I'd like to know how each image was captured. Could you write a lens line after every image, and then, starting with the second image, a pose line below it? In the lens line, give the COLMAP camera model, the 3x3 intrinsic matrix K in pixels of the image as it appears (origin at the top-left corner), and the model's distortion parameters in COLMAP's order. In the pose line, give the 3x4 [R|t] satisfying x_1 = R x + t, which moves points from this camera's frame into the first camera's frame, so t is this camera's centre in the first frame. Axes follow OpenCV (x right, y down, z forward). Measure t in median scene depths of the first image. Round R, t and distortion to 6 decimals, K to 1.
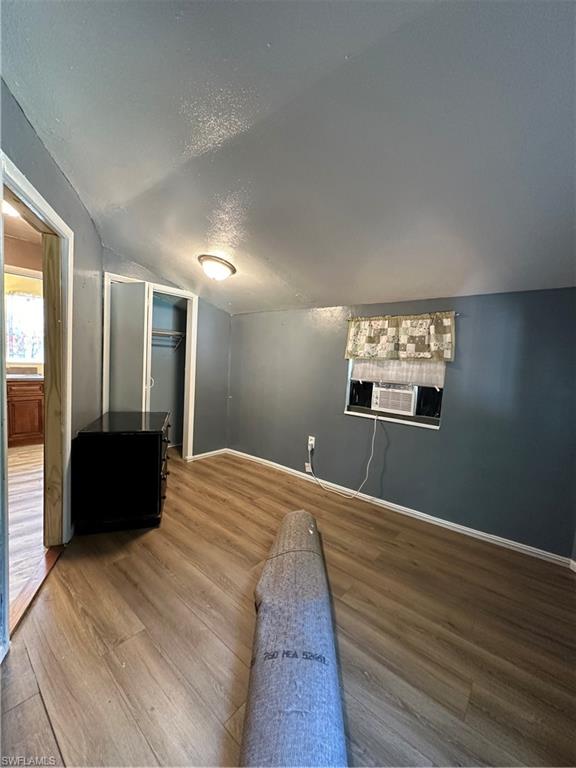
lens RADIAL K [[305.9, 0, 287.4], [0, 305.9, 385.0], [0, 0, 1]] dist [-0.004351, 0.000890]
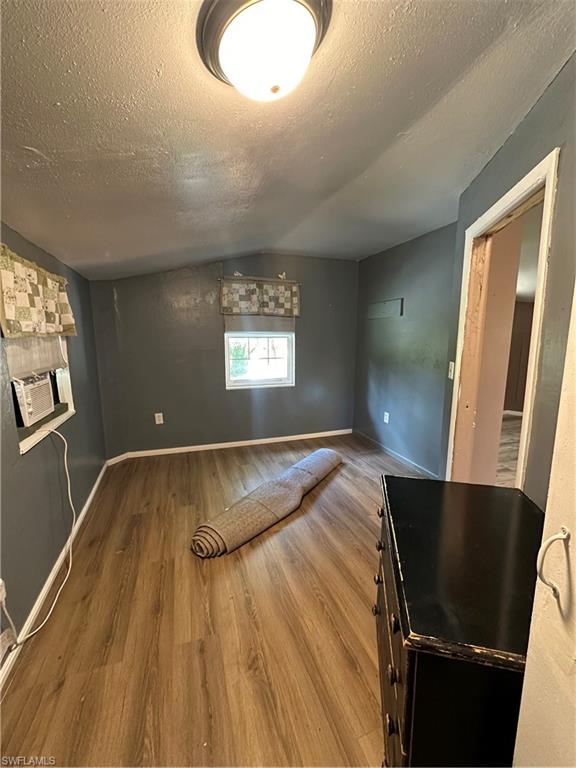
lens RADIAL K [[305.9, 0, 288.2], [0, 305.9, 382.8], [0, 0, 1]] dist [-0.004351, 0.000890]
pose [[-0.860532, -0.129777, 0.492588, -0.454034], [-0.008733, 0.970619, 0.240462, -0.153514], [-0.509322, 0.202624, -0.836382, 1.363066]]
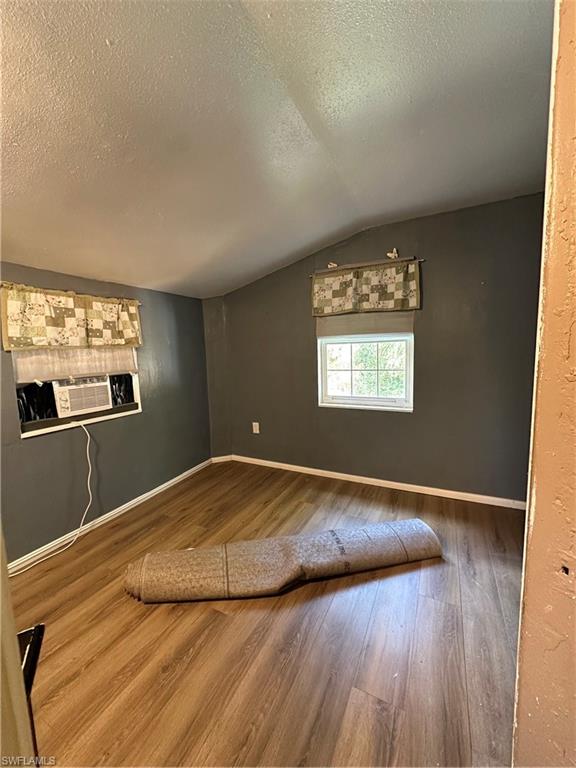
lens RADIAL K [[305.9, 0, 288.9], [0, 305.9, 383.3], [0, 0, 1]] dist [-0.004351, 0.000890]
pose [[-0.233114, -0.151425, 0.960587, -0.610517], [0.093742, 0.979703, 0.177188, -0.088471], [-0.967921, 0.131352, -0.214188, 0.693607]]
